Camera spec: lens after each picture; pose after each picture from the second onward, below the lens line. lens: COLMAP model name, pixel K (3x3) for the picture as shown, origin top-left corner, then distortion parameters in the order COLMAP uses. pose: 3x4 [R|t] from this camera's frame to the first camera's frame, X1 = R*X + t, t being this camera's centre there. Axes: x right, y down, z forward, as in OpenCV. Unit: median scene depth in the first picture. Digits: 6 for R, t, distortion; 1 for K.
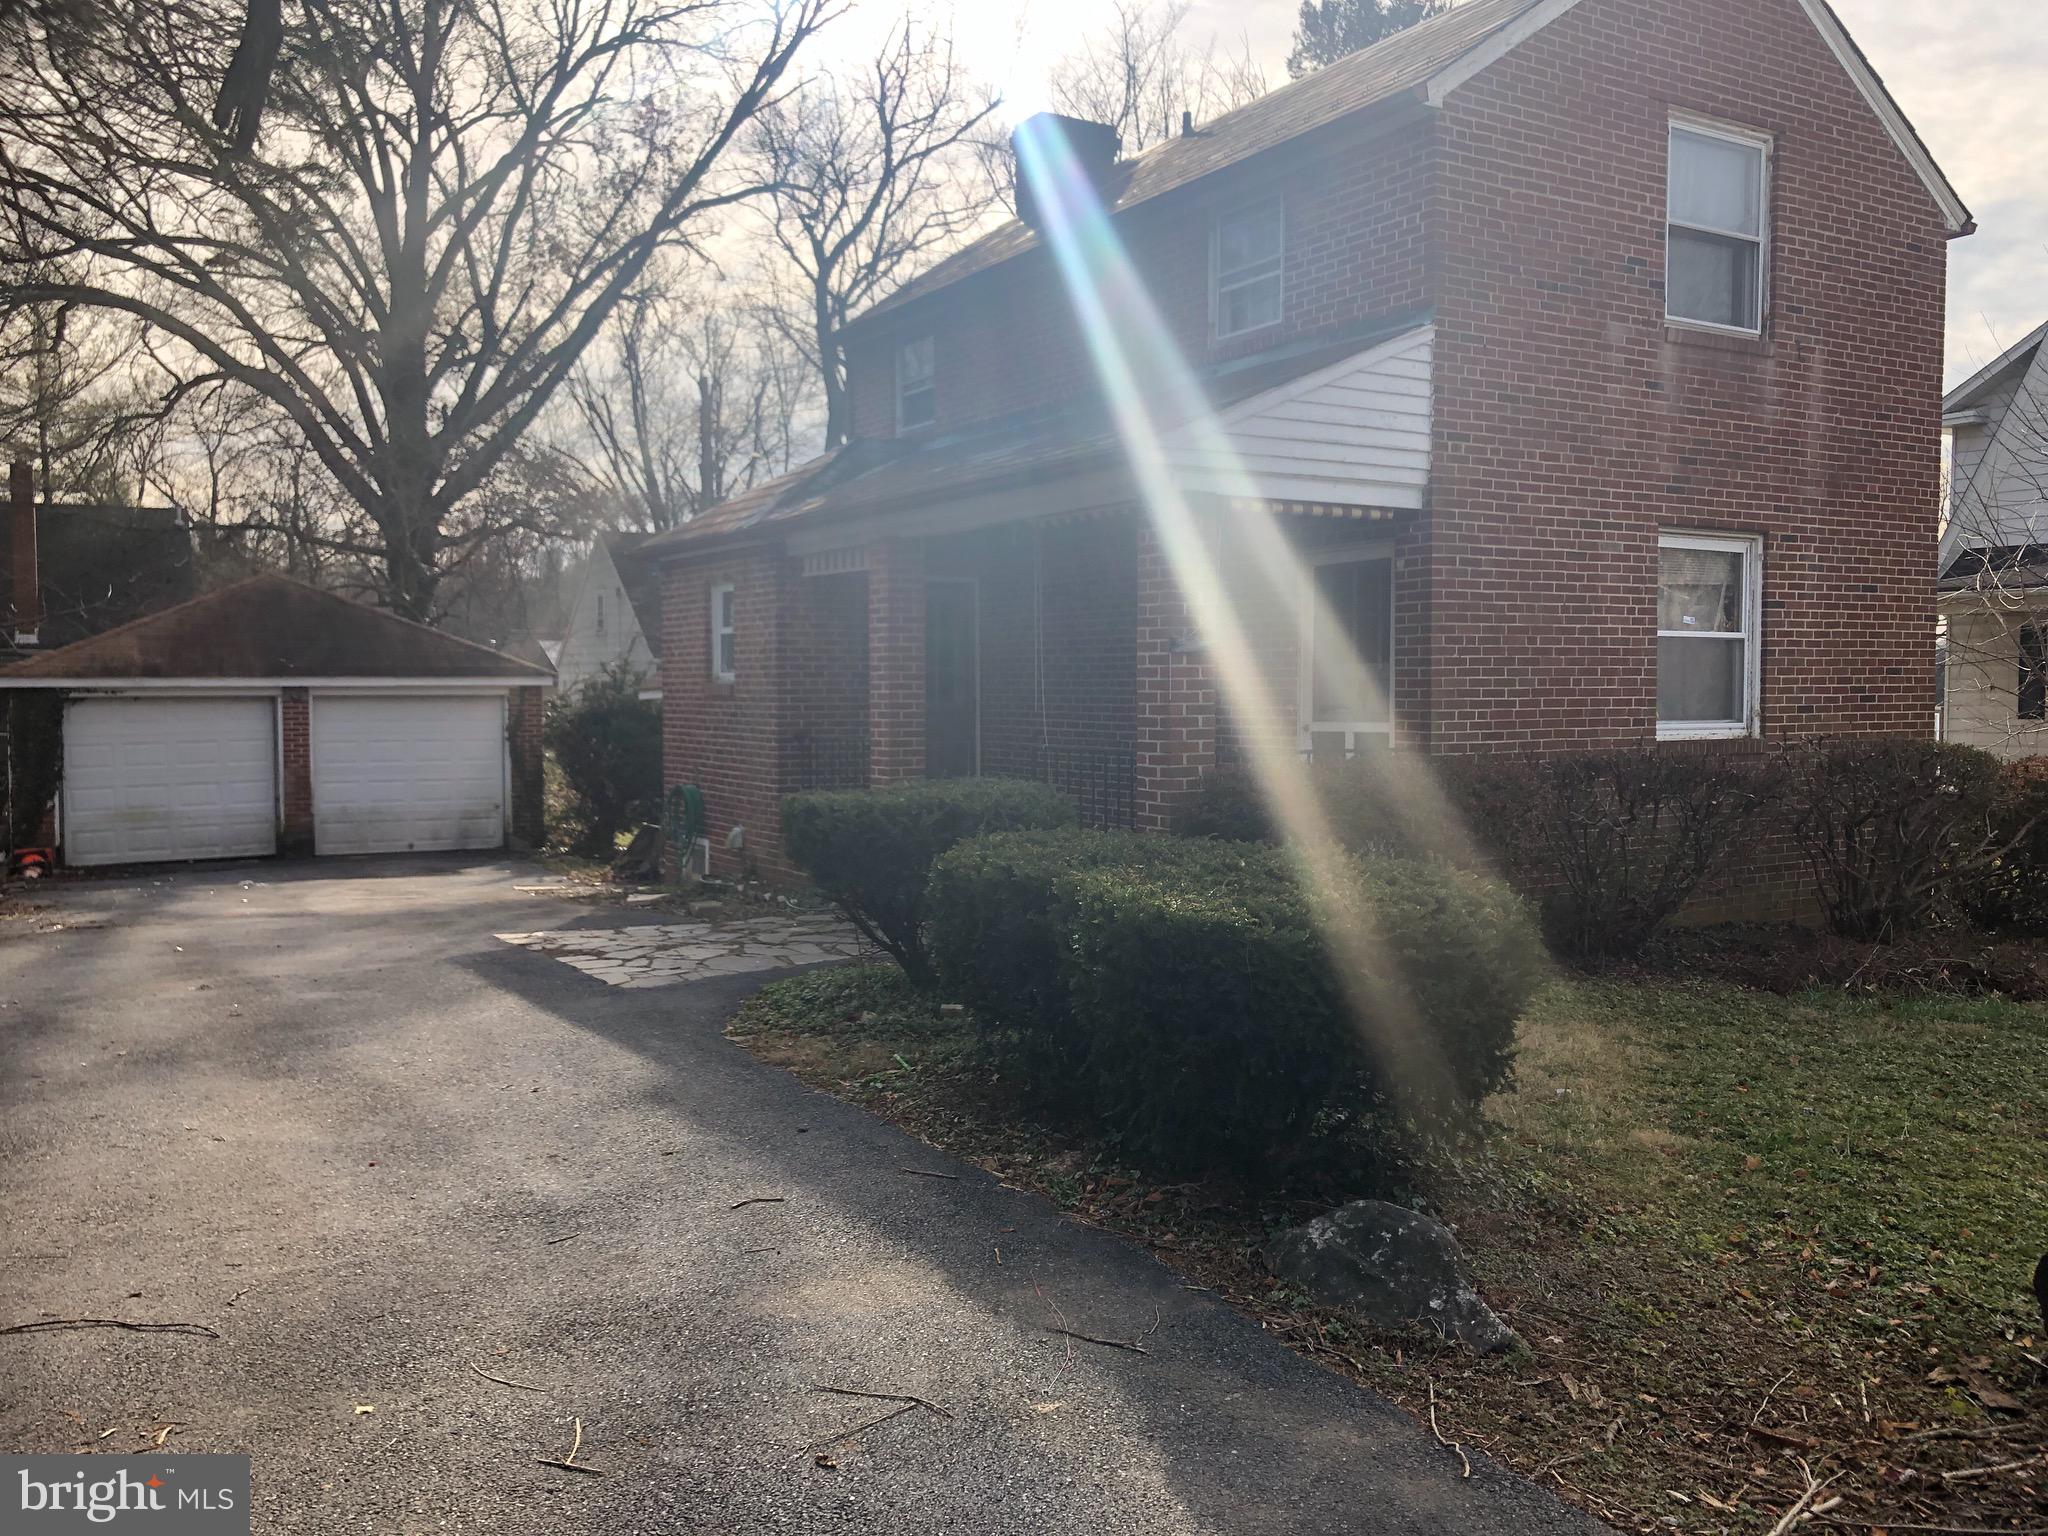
lens RADIAL K [[1659.8, 0, 1024.0], [0, 1659.8, 768.0], [0, 0, 1]] dist [0.004648, 0.003274]
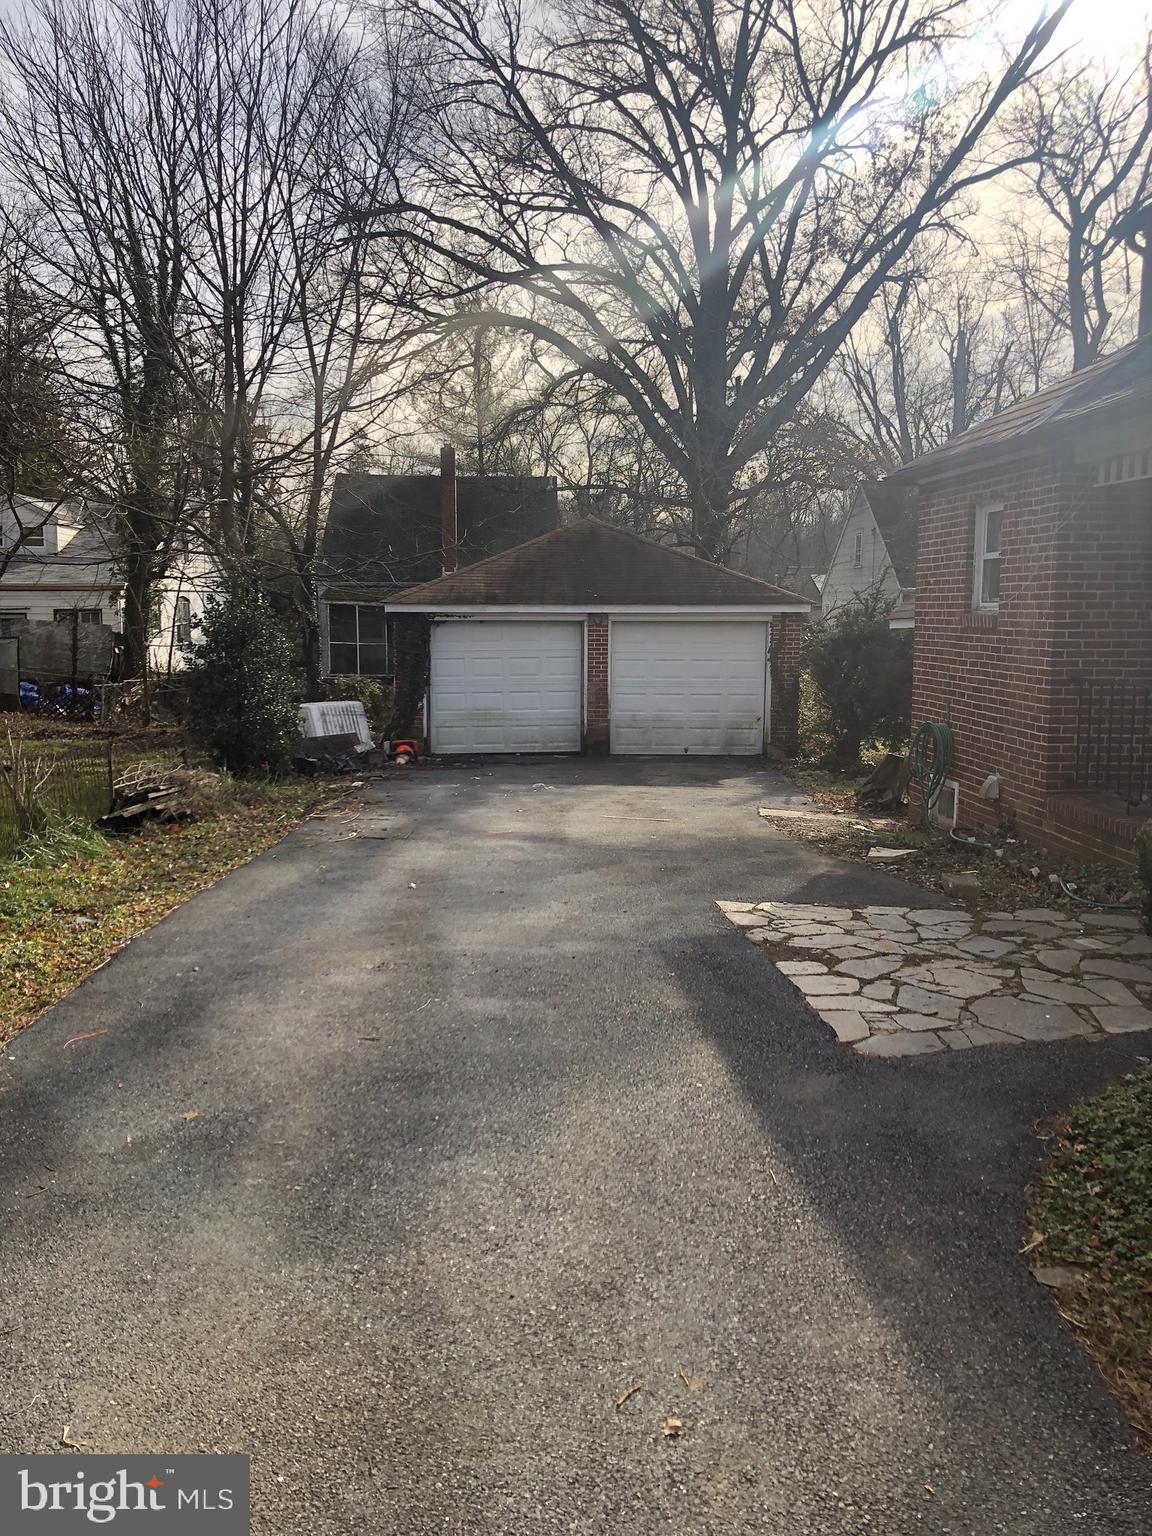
lens RADIAL K [[1244.9, 0, 578.8], [0, 1244.9, 759.5], [0, 0, 1]] dist [0.004648, 0.003274]
pose [[0.892607, 0.058538, -0.447019, -0.034173], [-0.026534, 0.996637, 0.077527, -0.009228], [0.450054, -0.057340, 0.891159, 0.140000]]
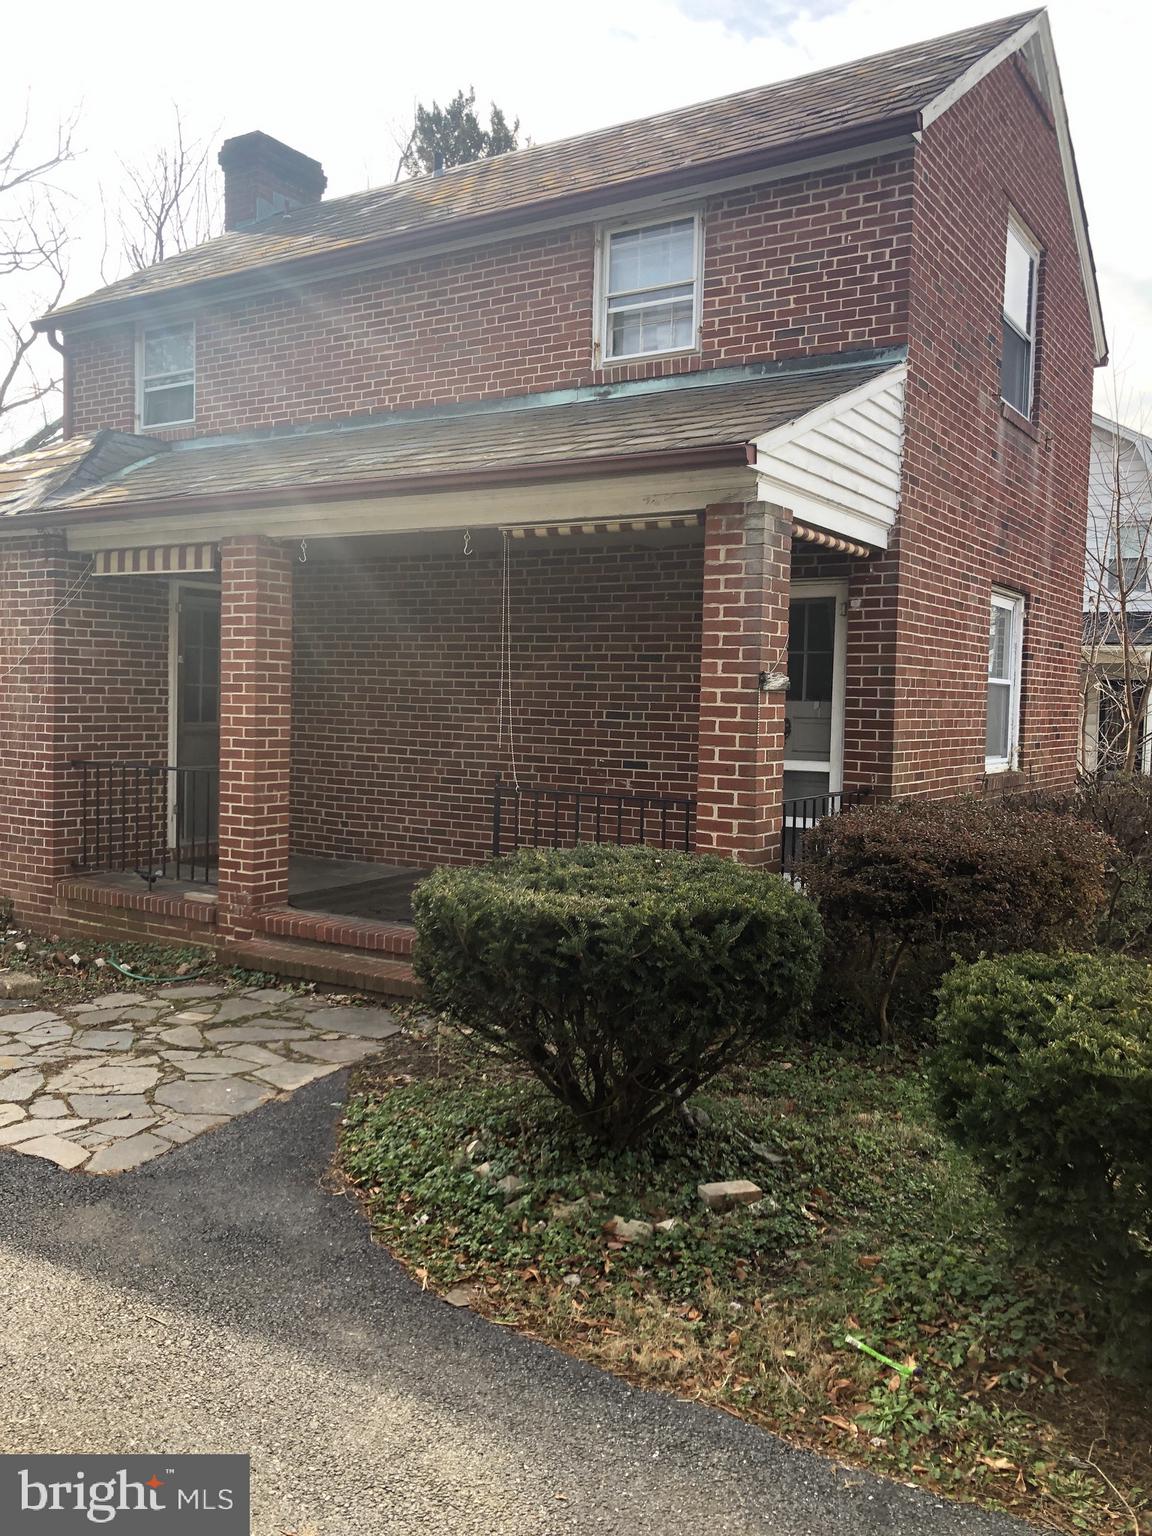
lens RADIAL K [[1244.9, 0, 578.8], [0, 1244.9, 759.5], [0, 0, 1]] dist [0.004648, 0.003274]
pose [[0.898246, 0.003414, 0.439479, -0.084438], [-0.004672, 0.999987, 0.001781, -0.010263], [-0.439468, -0.003654, 0.898251, 0.137775]]
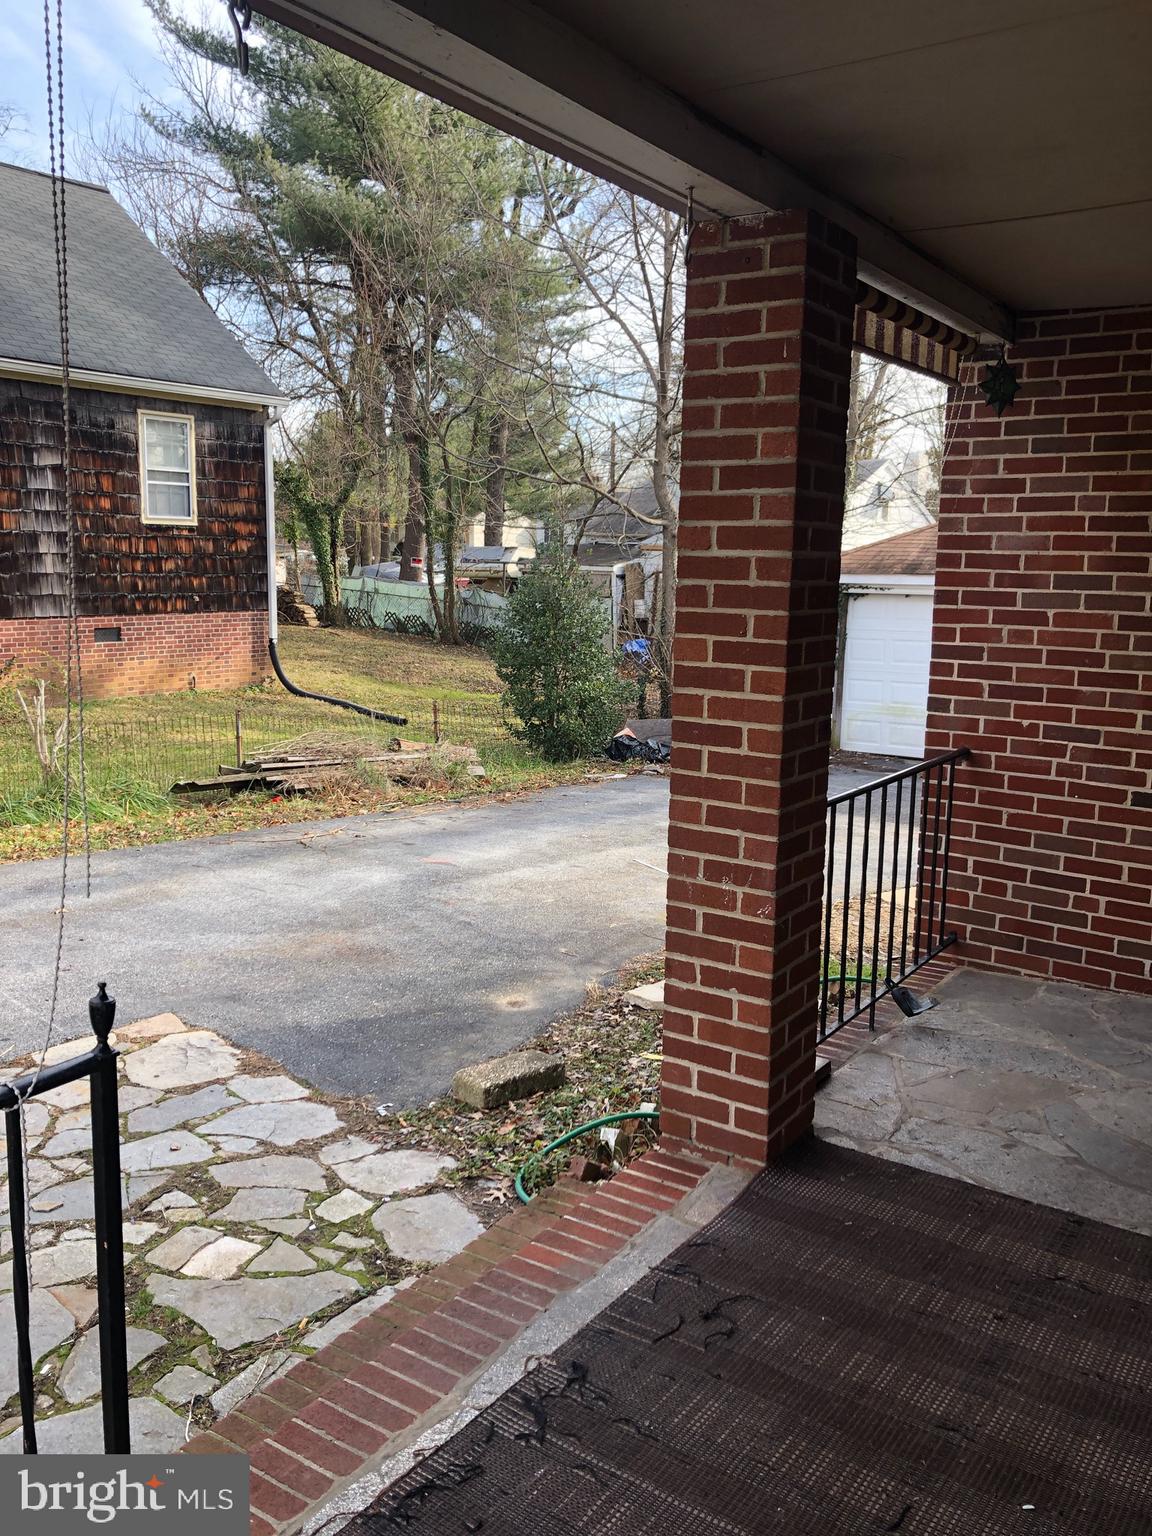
lens RADIAL K [[1244.9, 0, 578.8], [0, 1244.9, 759.5], [0, 0, 1]] dist [0.004648, 0.003274]
pose [[0.422228, 0.158272, -0.892566, 0.056552], [-0.068100, 0.987395, 0.142873, -0.026627], [0.903928, 0.000459, 0.427684, 0.342629]]
